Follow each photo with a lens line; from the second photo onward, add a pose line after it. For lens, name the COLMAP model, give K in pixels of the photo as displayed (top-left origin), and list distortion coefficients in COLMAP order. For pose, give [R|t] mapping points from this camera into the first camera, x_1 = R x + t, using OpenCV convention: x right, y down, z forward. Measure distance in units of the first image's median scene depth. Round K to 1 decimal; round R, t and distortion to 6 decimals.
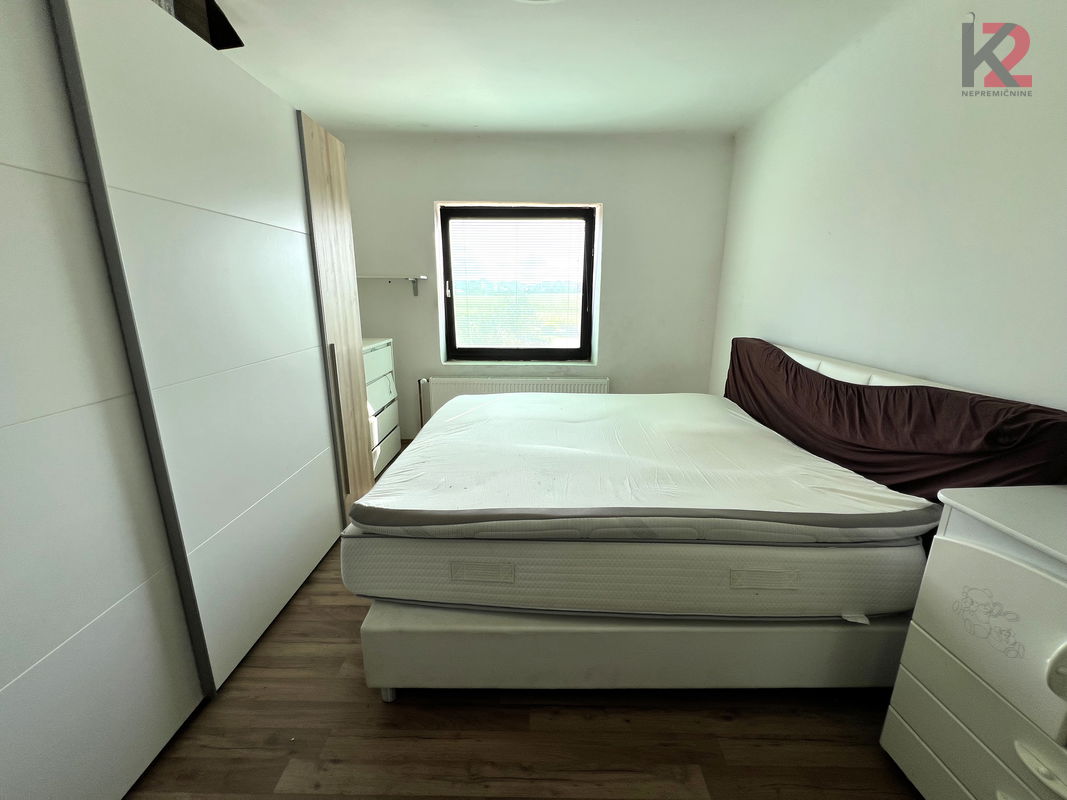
lens RADIAL K [[427.8, 0, 533.3], [0, 427.8, 399.9], [0, 0, 1]] dist [-0.000747, -0.000028]
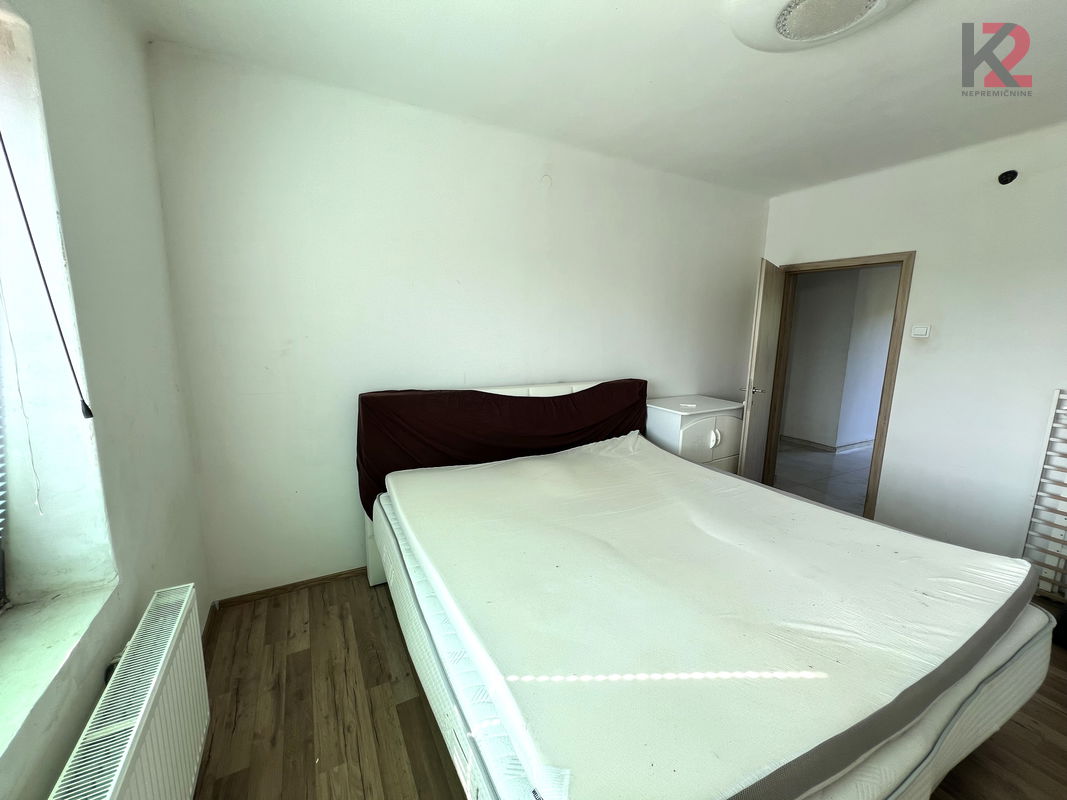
lens RADIAL K [[427.8, 0, 530.5], [0, 427.8, 393.9], [0, 0, 1]] dist [-0.000747, -0.000028]
pose [[-0.481756, -0.162243, 0.861155, -0.448263], [0.196604, 0.937648, 0.286641, -0.450707], [-0.853966, 0.307398, -0.419820, 1.573986]]
